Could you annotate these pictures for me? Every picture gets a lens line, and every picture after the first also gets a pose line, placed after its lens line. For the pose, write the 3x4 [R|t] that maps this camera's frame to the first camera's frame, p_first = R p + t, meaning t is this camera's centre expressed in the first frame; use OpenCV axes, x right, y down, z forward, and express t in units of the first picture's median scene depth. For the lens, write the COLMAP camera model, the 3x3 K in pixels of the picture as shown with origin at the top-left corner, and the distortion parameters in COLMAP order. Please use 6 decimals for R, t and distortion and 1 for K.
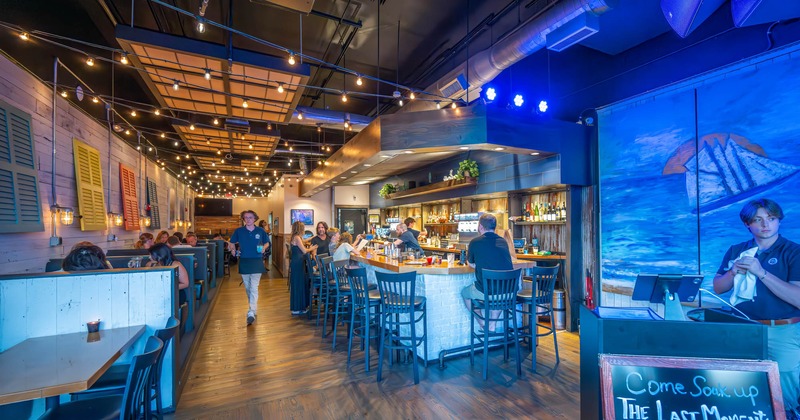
lens RADIAL K [[353.5, 0, 419.2], [0, 353.5, 221.3], [0, 0, 1]] dist [0.003908, -0.000904]
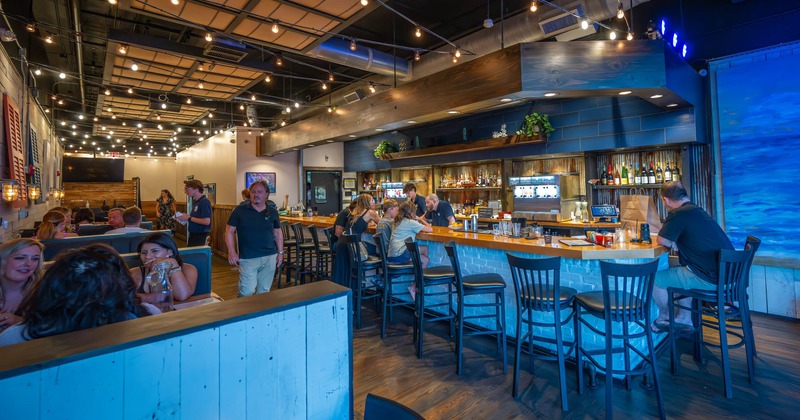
lens RADIAL K [[353.5, 0, 380.2], [0, 353.5, 171.5], [0, 0, 1]] dist [0.003908, -0.000904]
pose [[0.961083, -0.001860, 0.276254, -0.473850], [0.012368, 0.999264, -0.036298, -0.007745], [-0.275984, 0.038303, 0.960399, 0.308358]]
